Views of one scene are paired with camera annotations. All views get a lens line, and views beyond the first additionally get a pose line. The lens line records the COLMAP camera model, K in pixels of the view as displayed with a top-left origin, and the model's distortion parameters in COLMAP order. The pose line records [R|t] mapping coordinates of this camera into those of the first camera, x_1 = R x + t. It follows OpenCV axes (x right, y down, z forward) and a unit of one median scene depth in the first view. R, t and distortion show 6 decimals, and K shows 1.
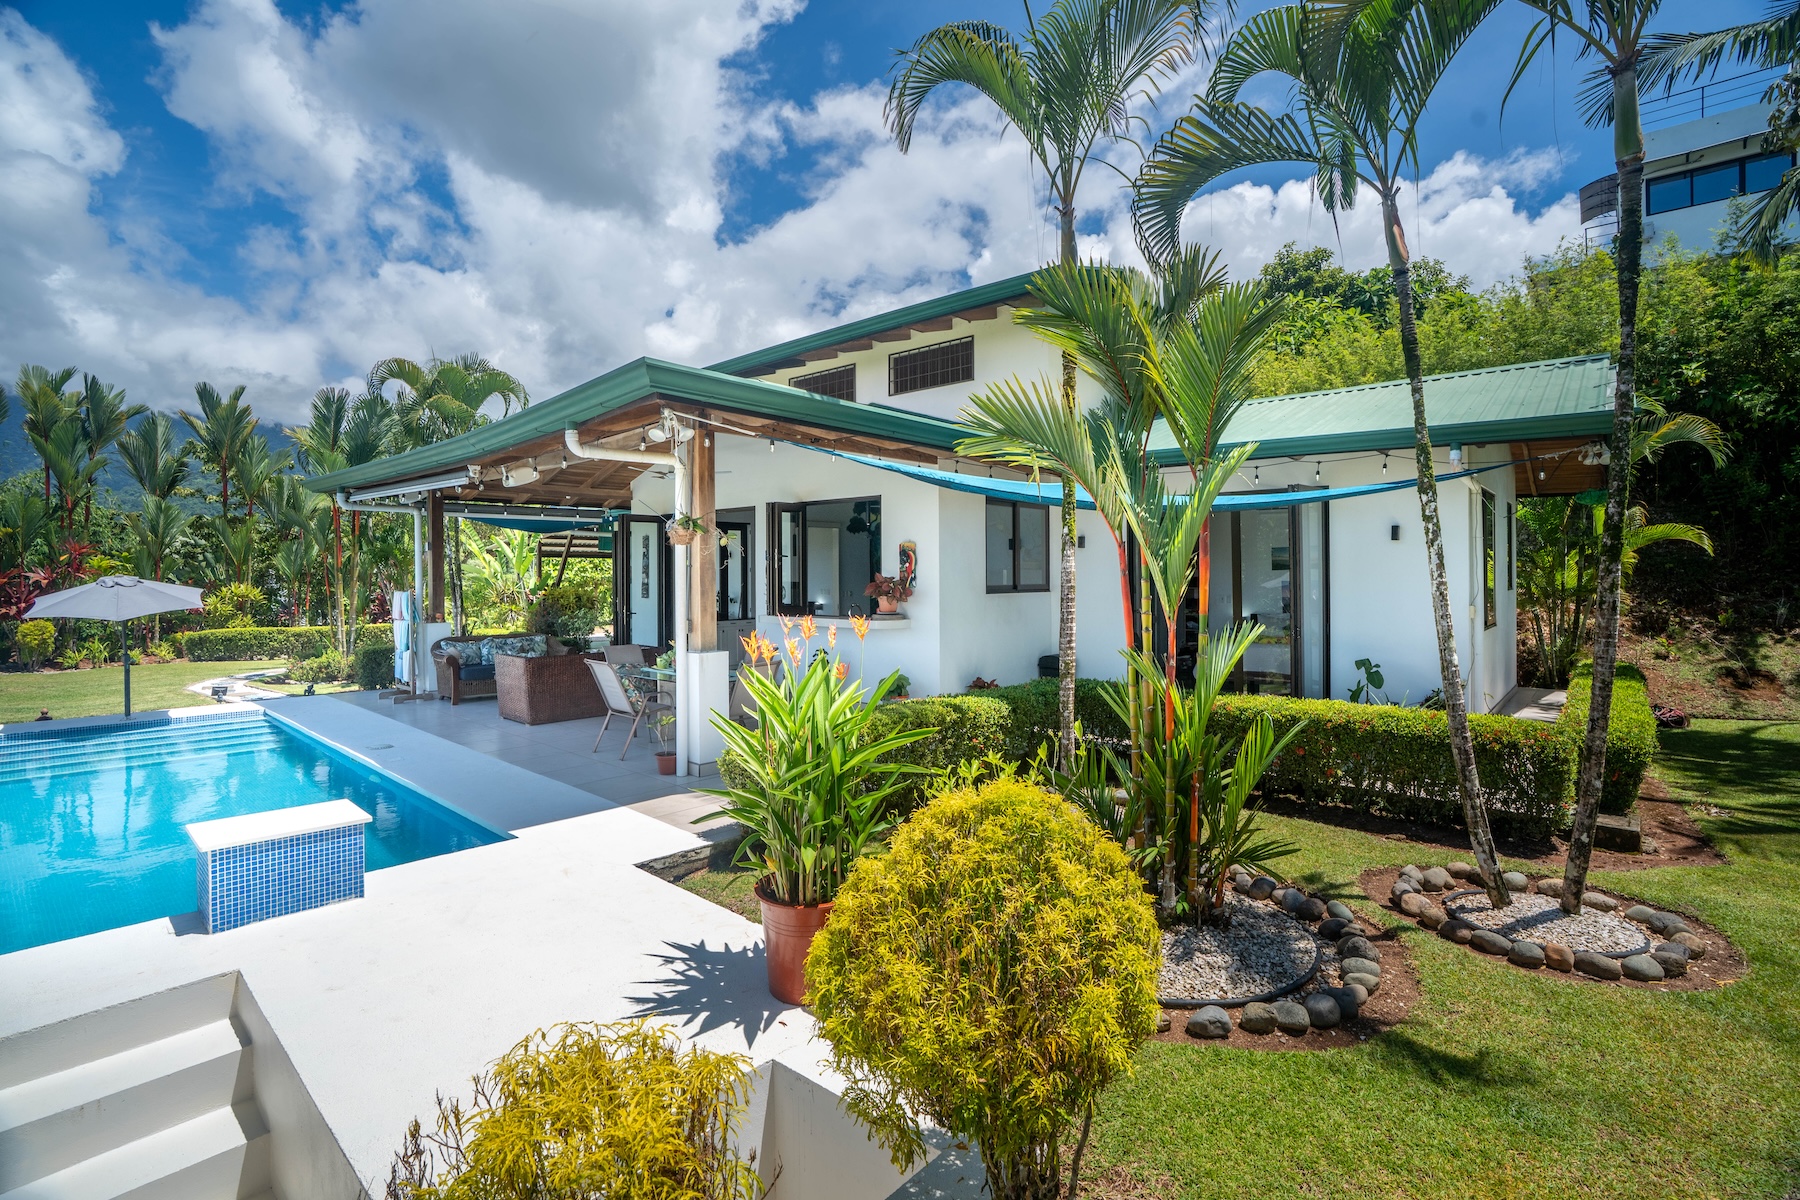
lens RADIAL K [[821.0, 0, 881.4], [0, 821.0, 584.6], [0, 0, 1]] dist [-0.008111, 0.002833]
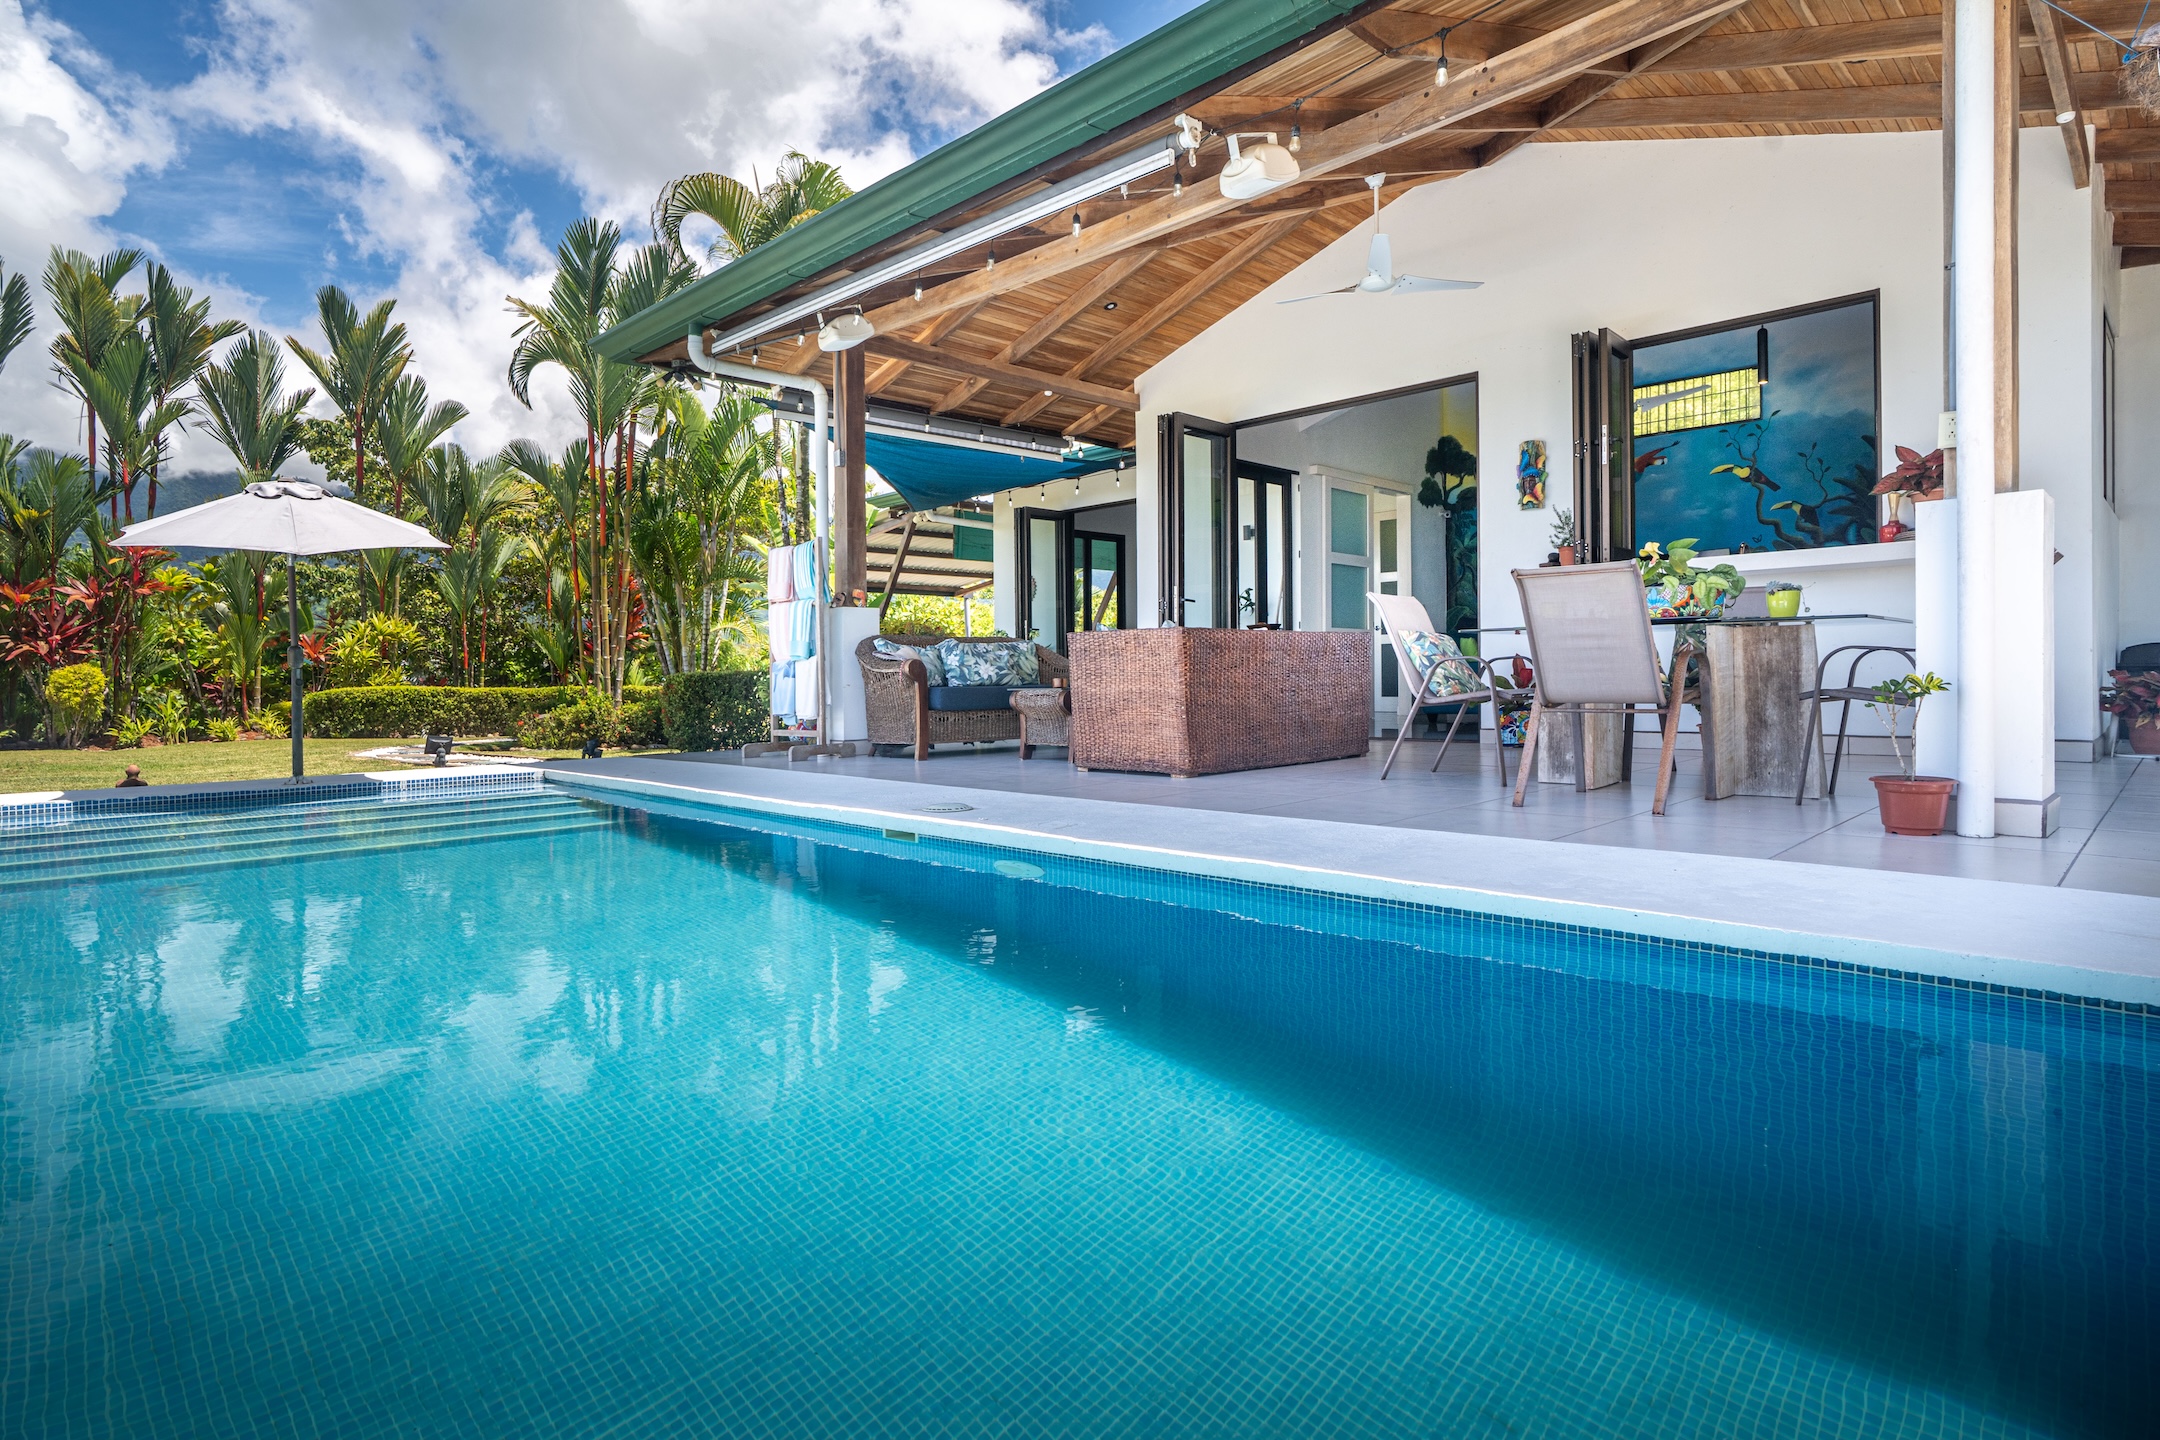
lens RADIAL K [[1113.8, 0, 1099.2], [0, 1113.8, 682.0], [0, 0, 1]] dist [-0.014097, 0.002430]
pose [[0.999232, -0.010104, -0.037853, -0.240183], [0.009972, 0.999943, -0.003687, 0.063911], [0.037888, 0.003307, 0.999277, 0.207094]]
